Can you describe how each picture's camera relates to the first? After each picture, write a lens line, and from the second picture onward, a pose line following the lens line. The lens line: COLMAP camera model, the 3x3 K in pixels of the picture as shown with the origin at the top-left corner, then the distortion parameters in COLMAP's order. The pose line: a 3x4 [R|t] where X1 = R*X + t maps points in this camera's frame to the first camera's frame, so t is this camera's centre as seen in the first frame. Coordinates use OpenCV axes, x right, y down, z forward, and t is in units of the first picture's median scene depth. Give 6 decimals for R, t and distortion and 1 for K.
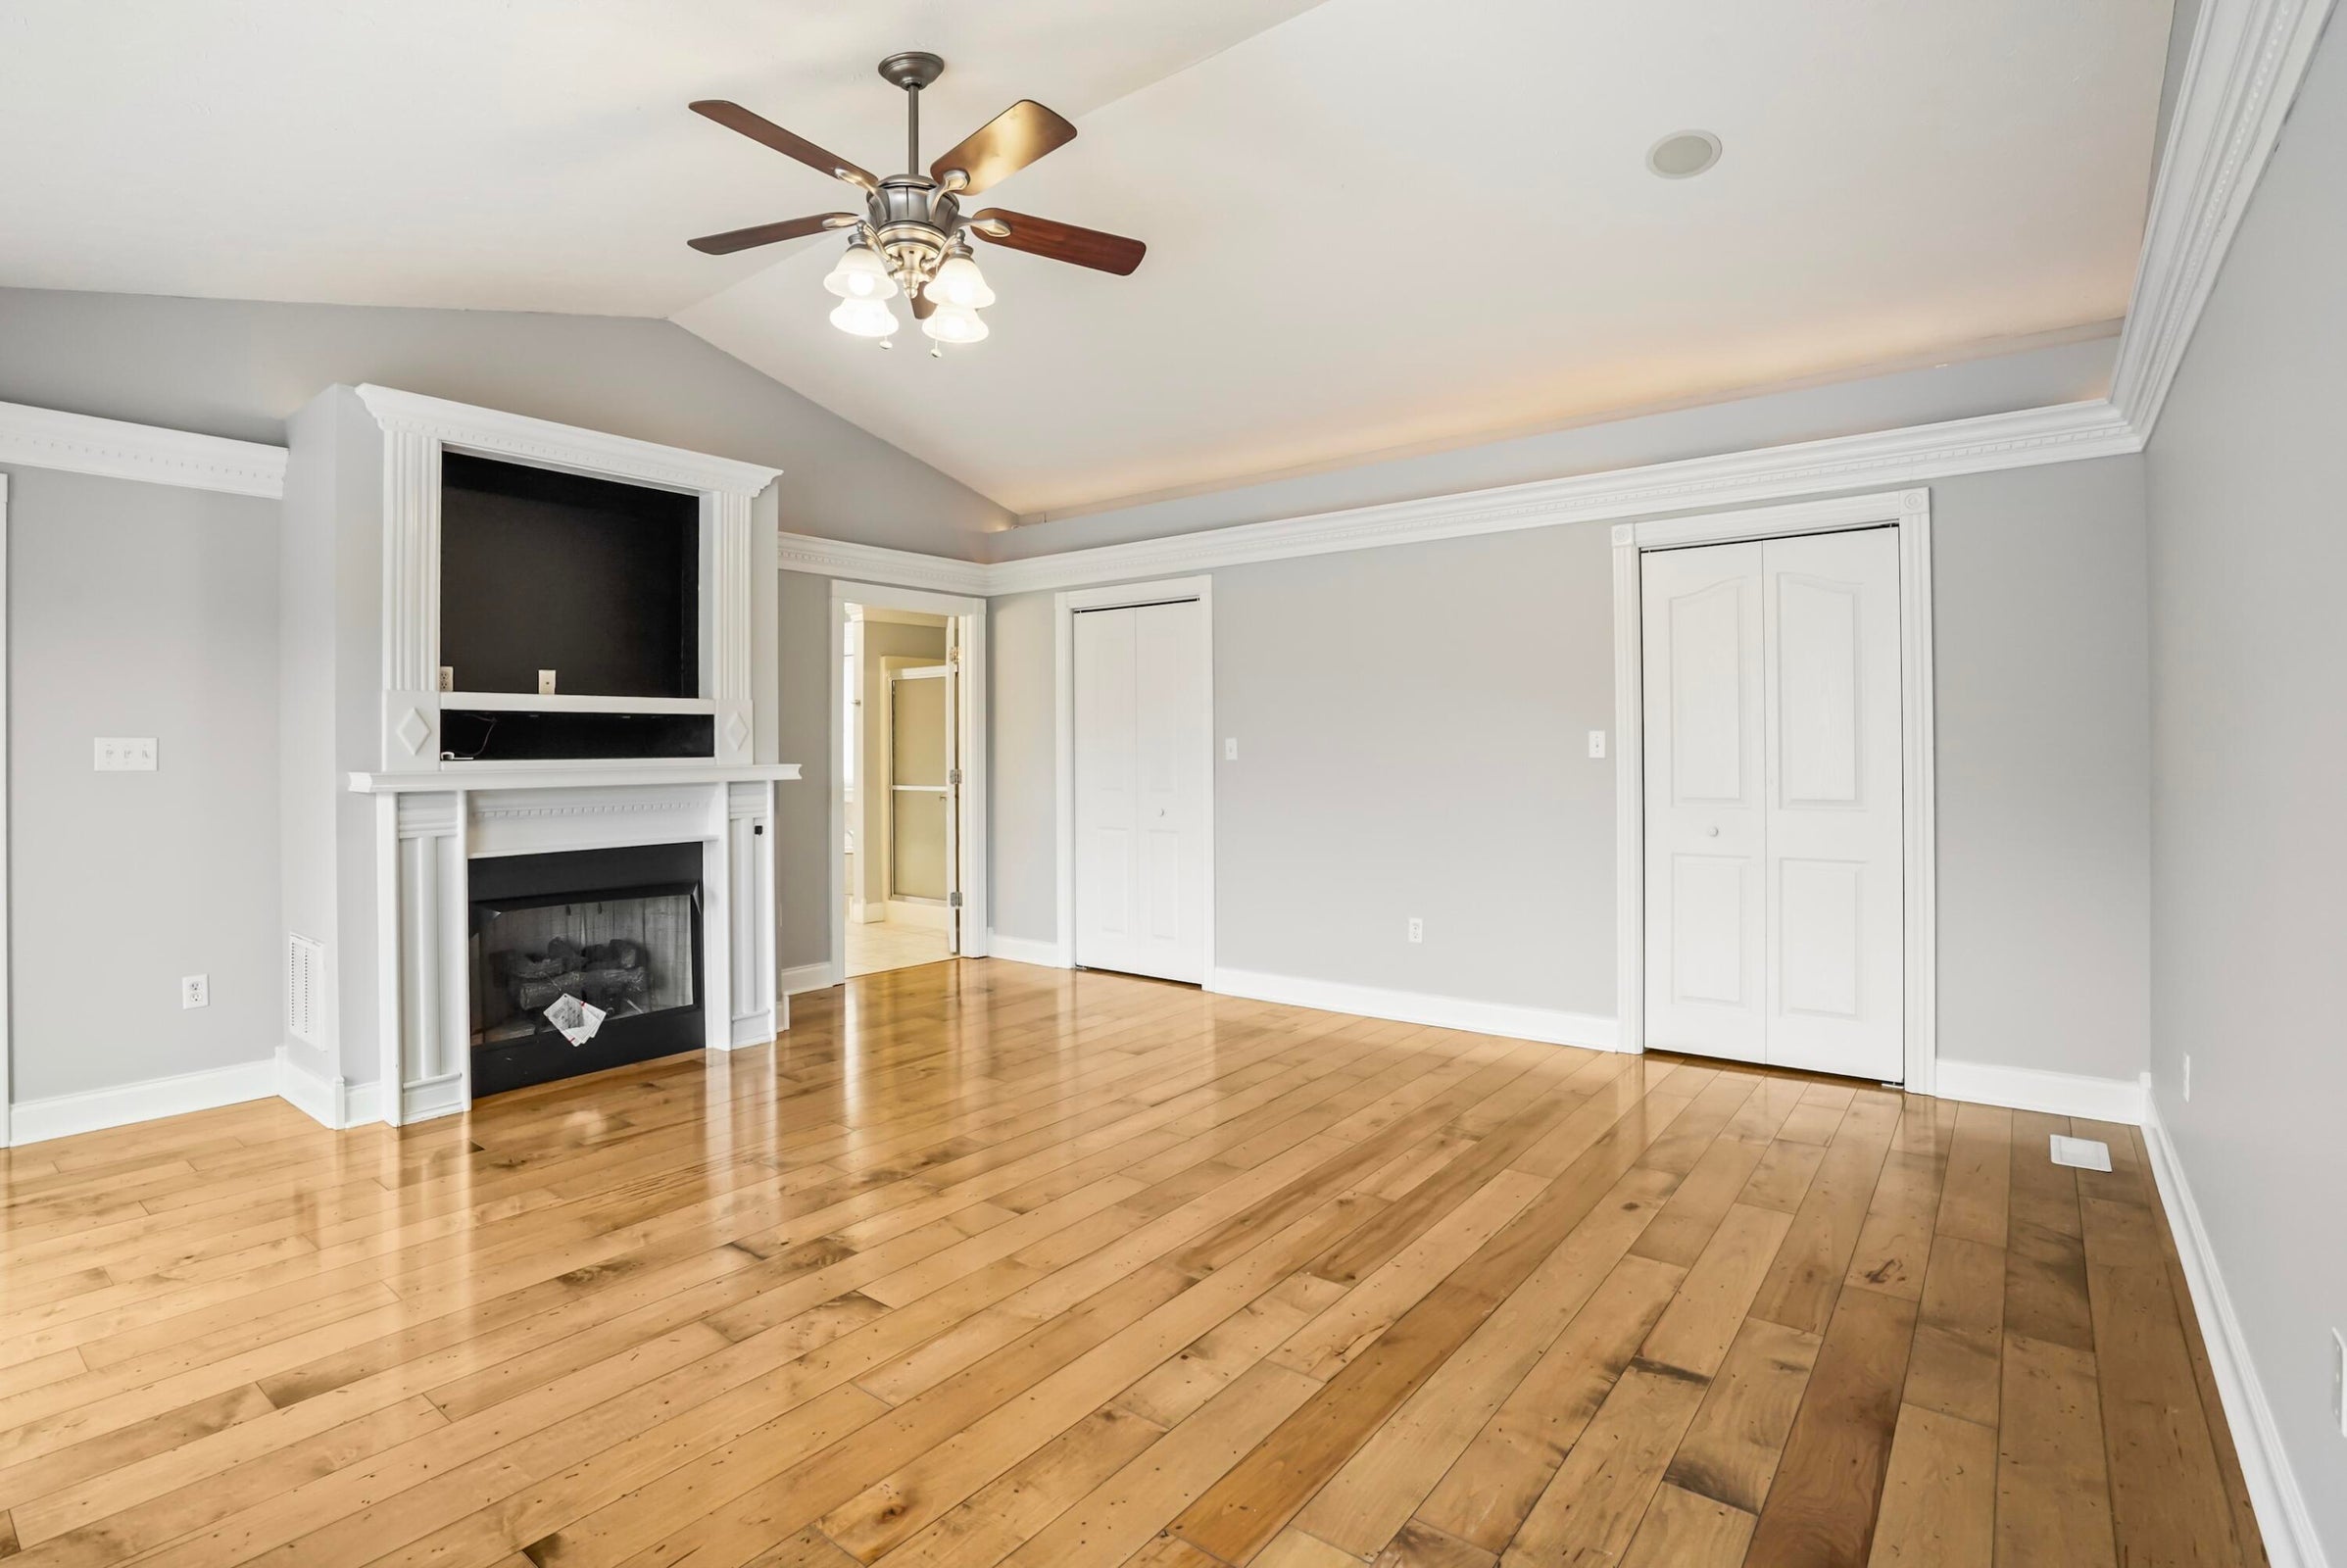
lens RADIAL K [[1126.4, 0, 1168.6], [0, 1126.4, 737.3], [0, 0, 1]] dist [-0.065156, 0.024526]
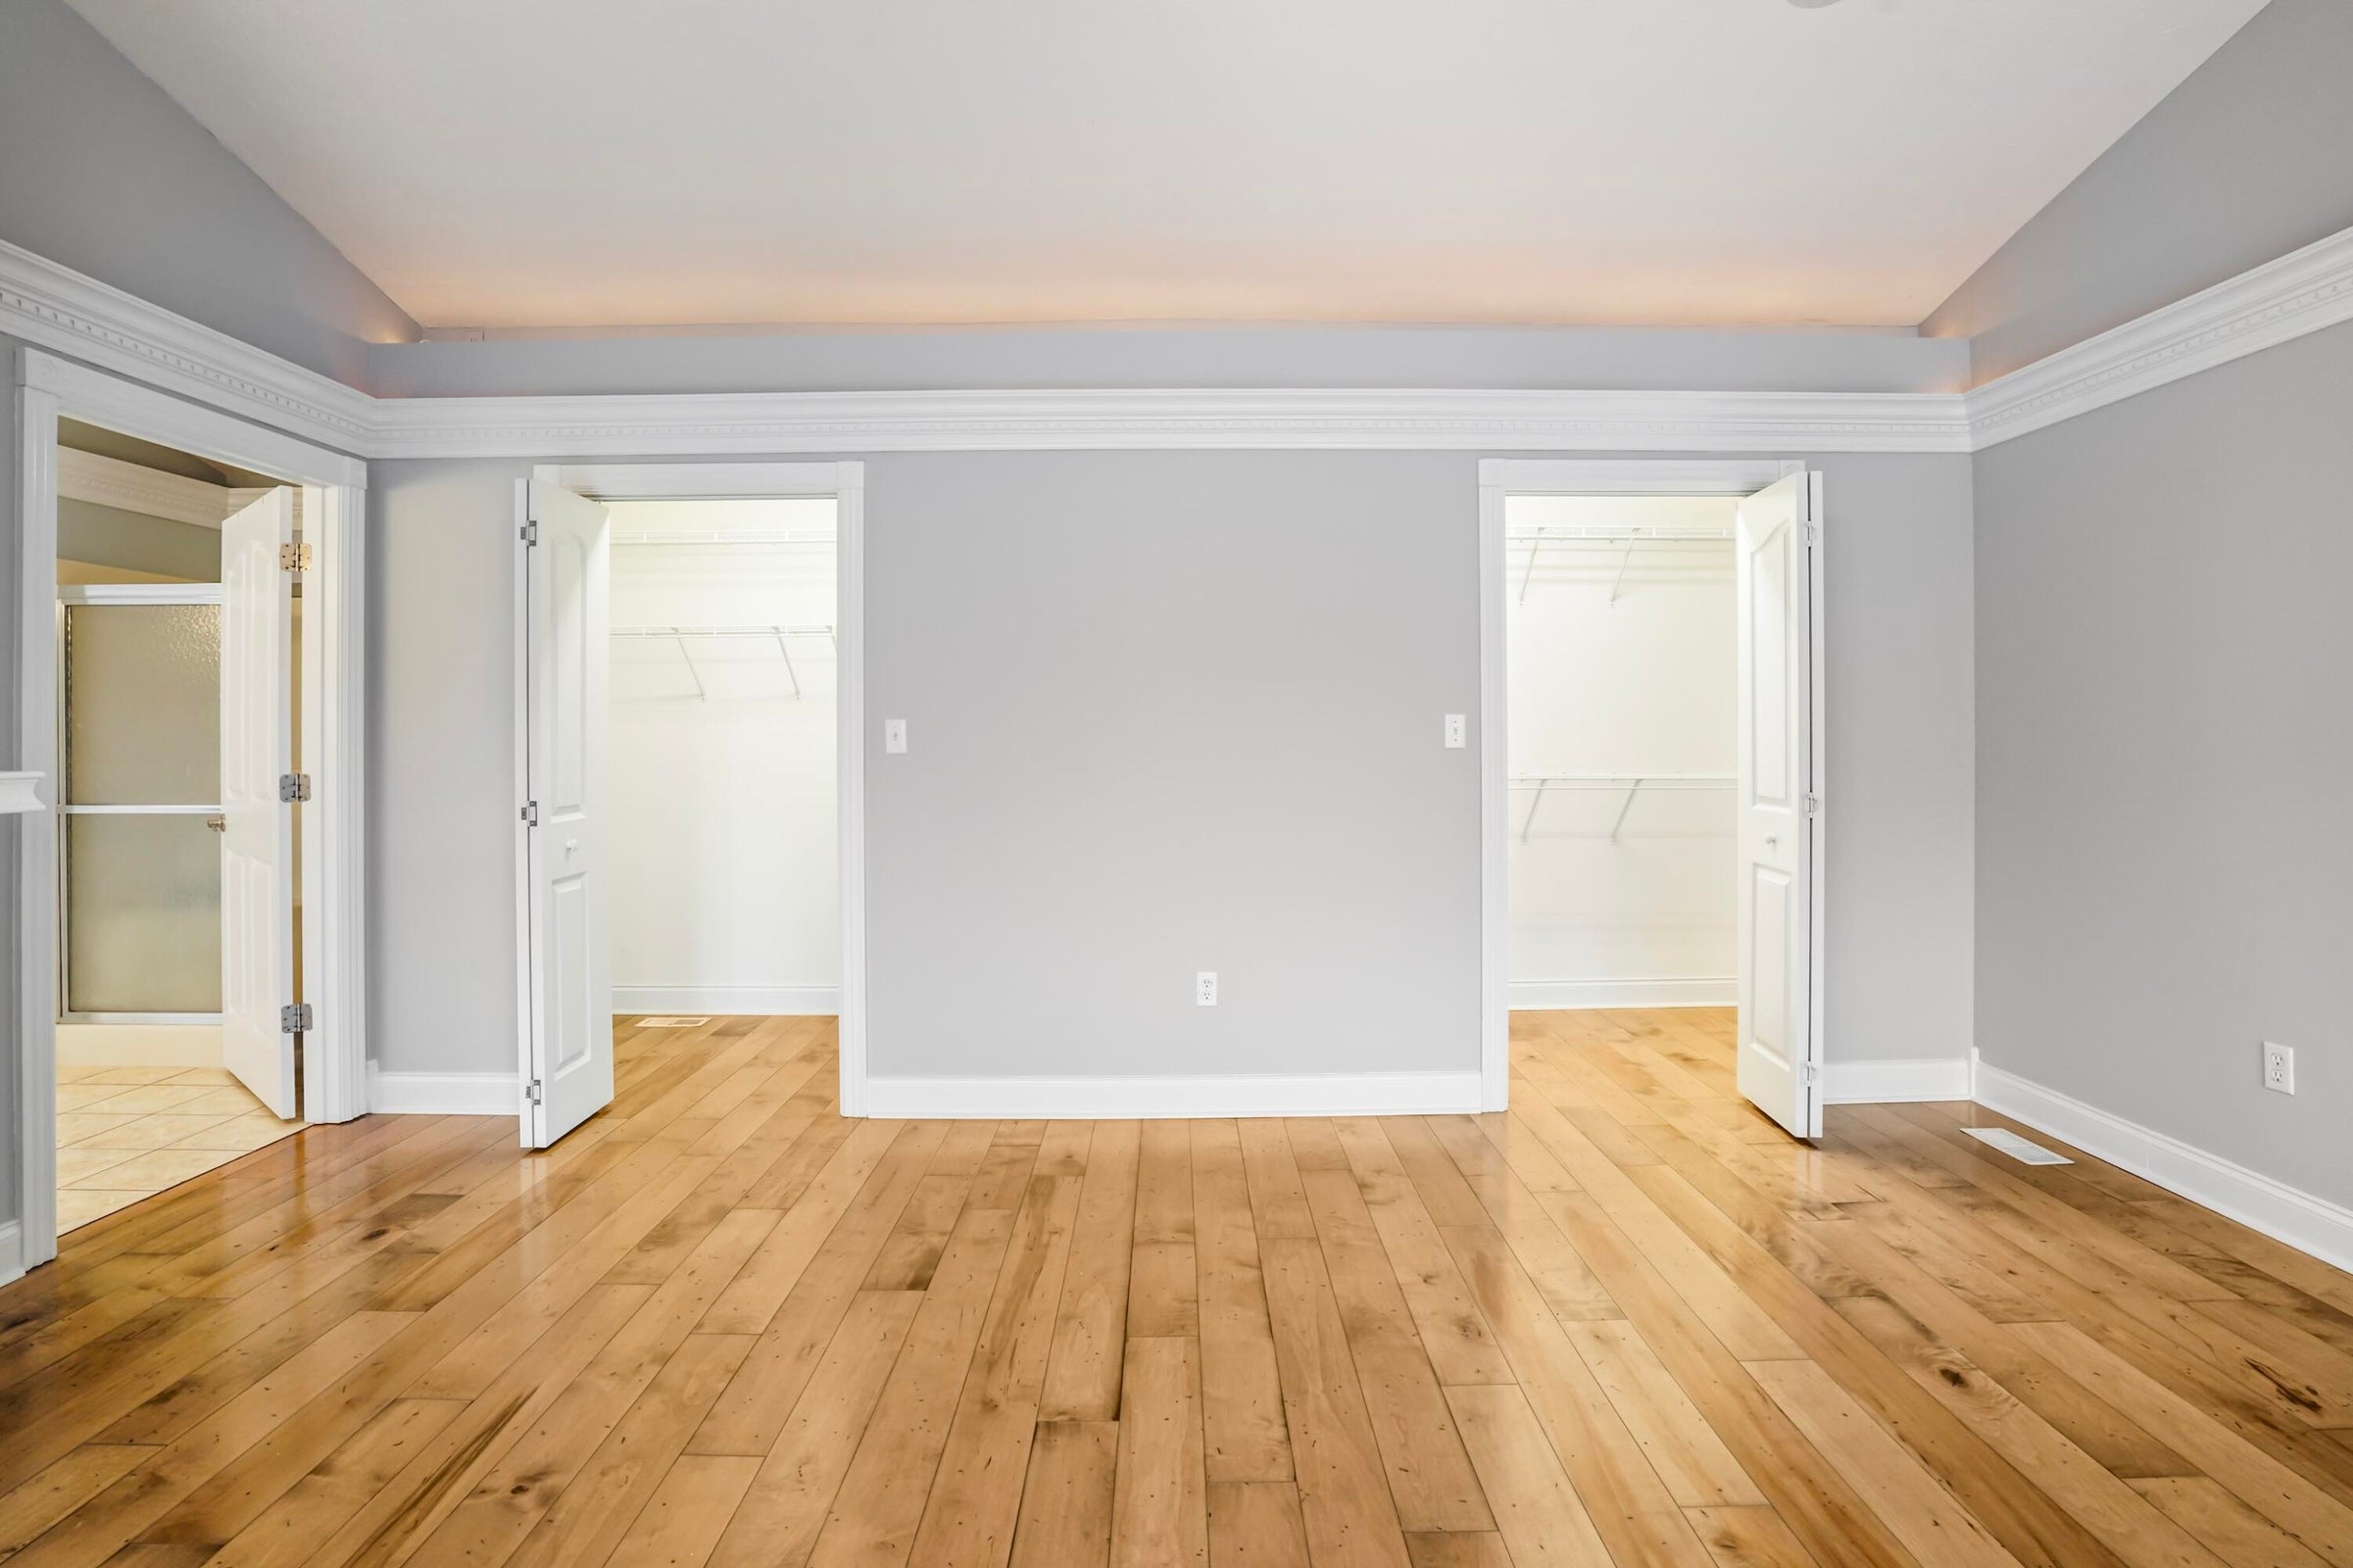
lens RADIAL K [[1125.6, 0, 1182.5], [0, 1125.6, 734.7], [0, 0, 1]] dist [-0.063099, 0.026125]
pose [[0.785188, 0.003193, 0.619249, -0.284950], [-0.006565, 0.999973, 0.003168, 0.008274], [-0.619223, -0.006553, 0.785188, 0.532874]]
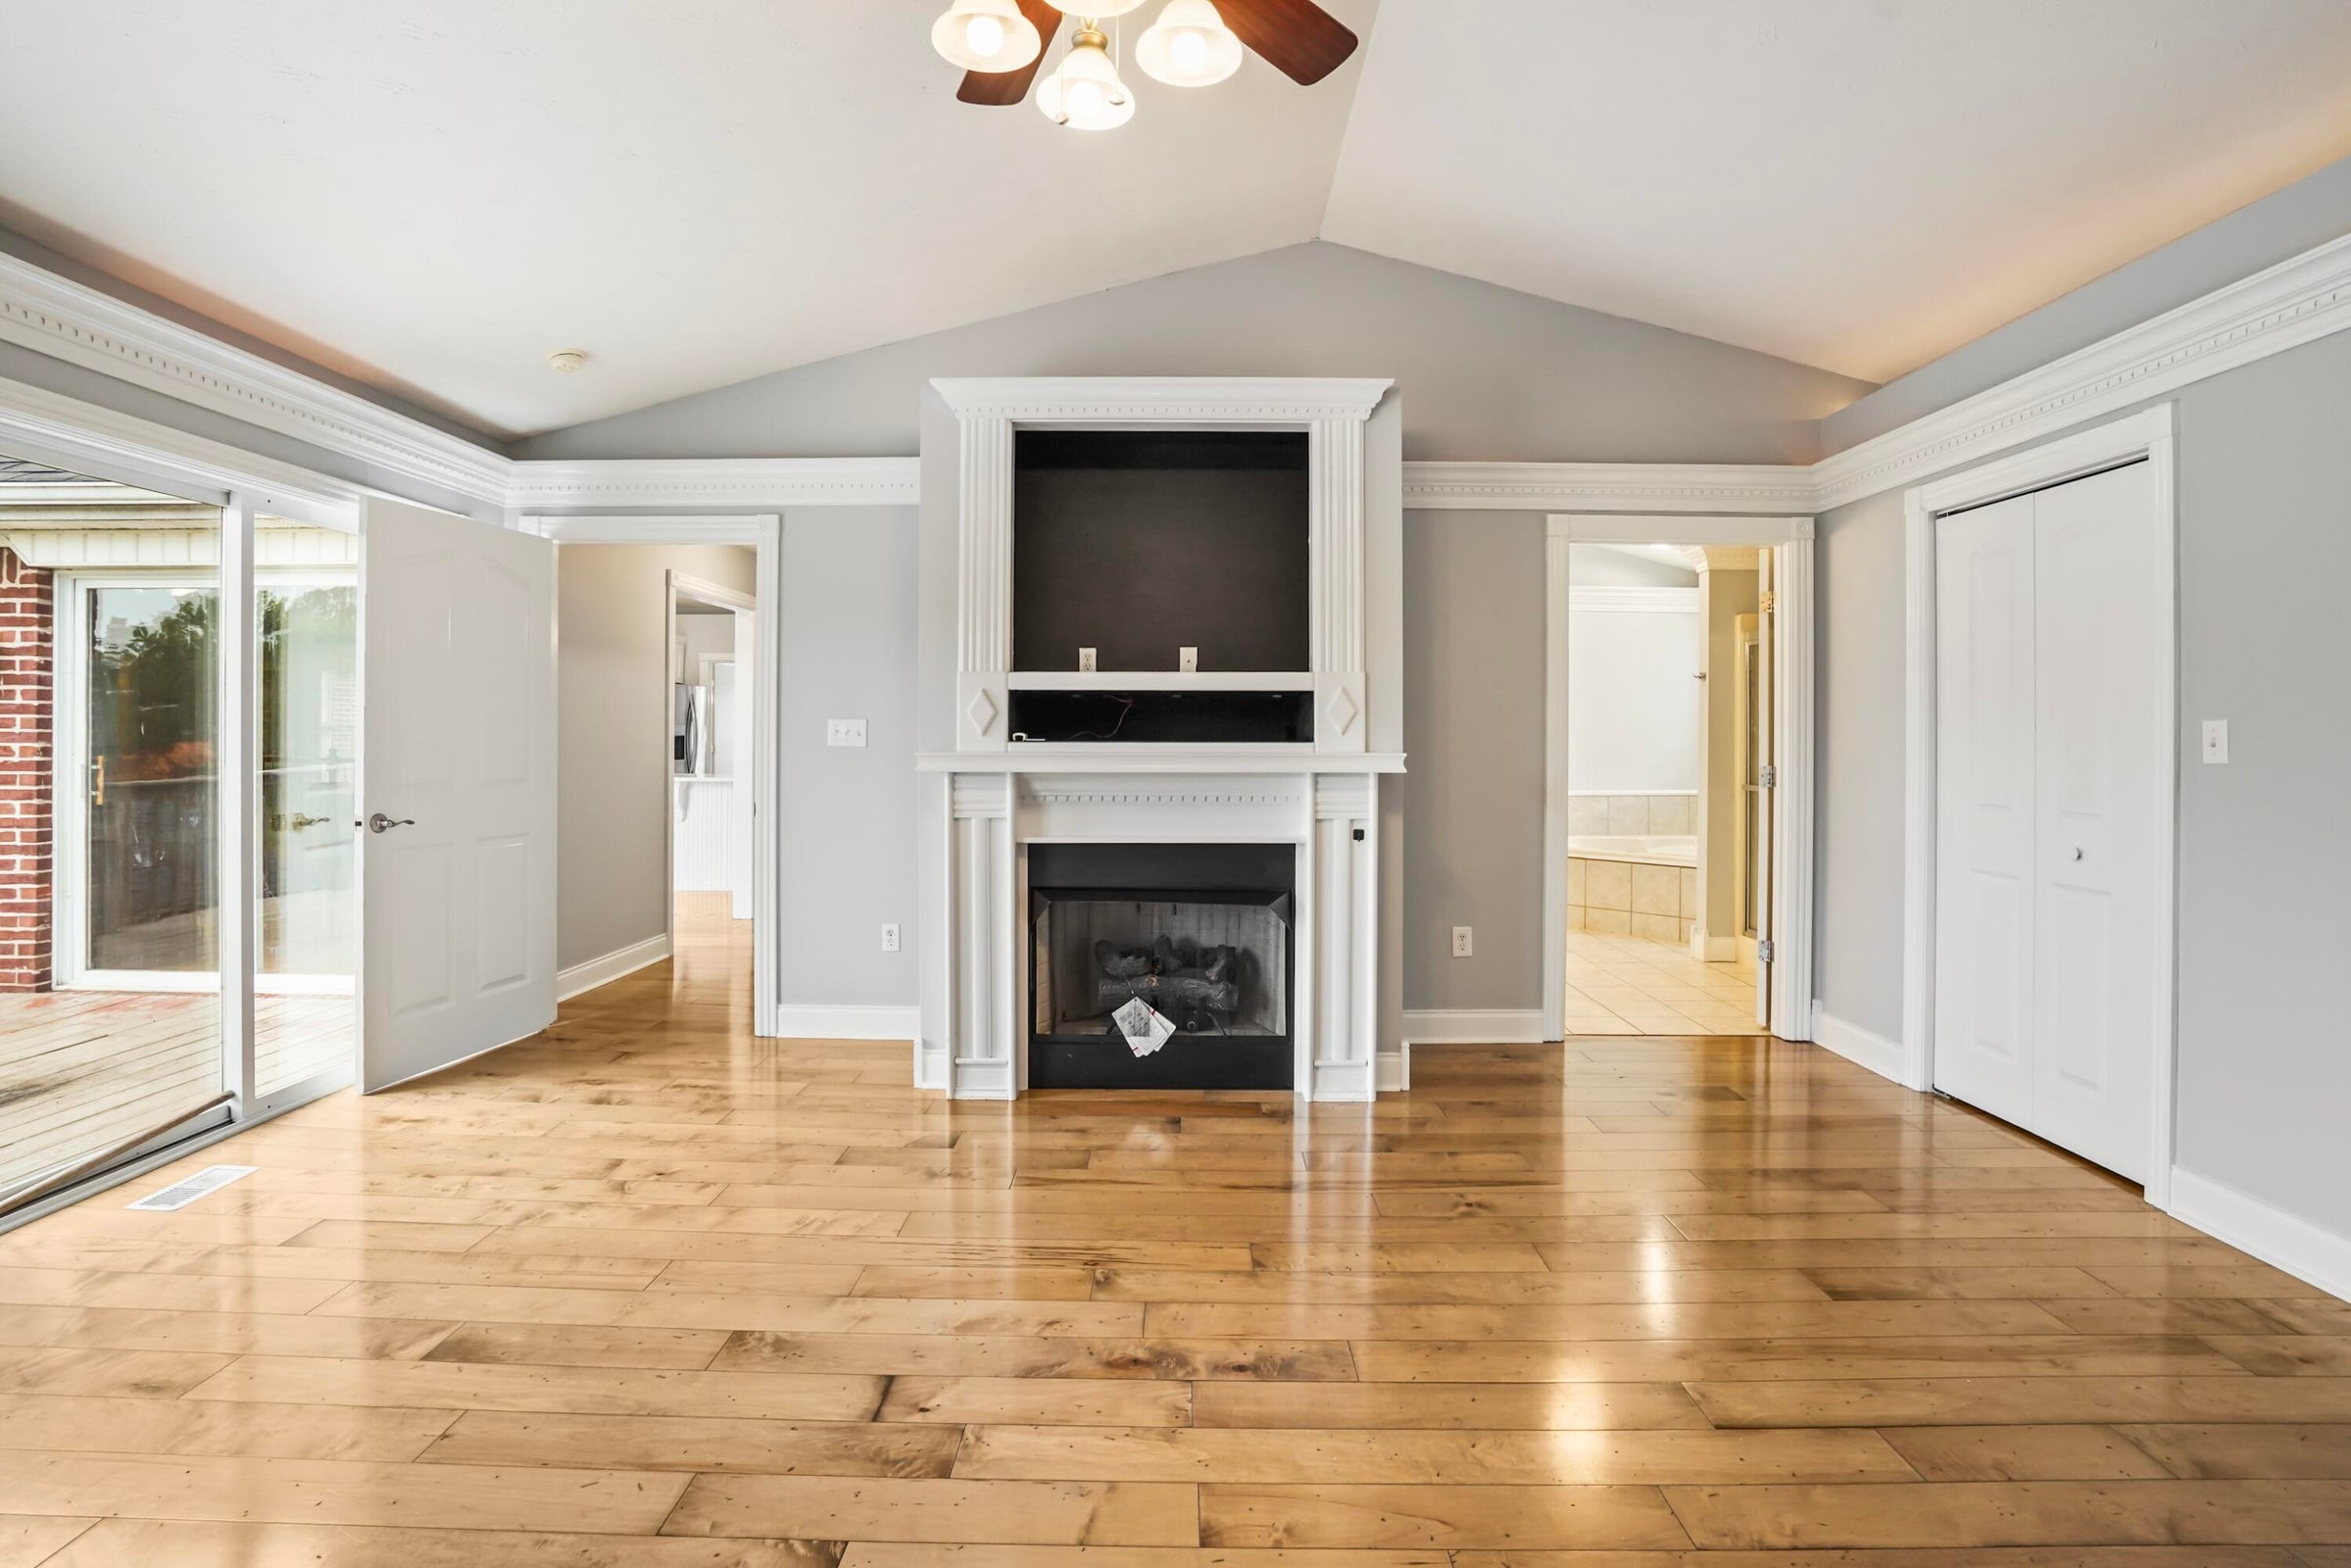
lens RADIAL K [[1128.3, 0, 1170.6], [0, 1128.3, 737.3], [0, 0, 1]] dist [-0.065156, 0.024526]
pose [[0.606431, 0.010683, -0.795064, 0.211652], [-0.001587, 0.999924, 0.012225, 0.004018], [0.795134, -0.006152, 0.606402, 0.453600]]
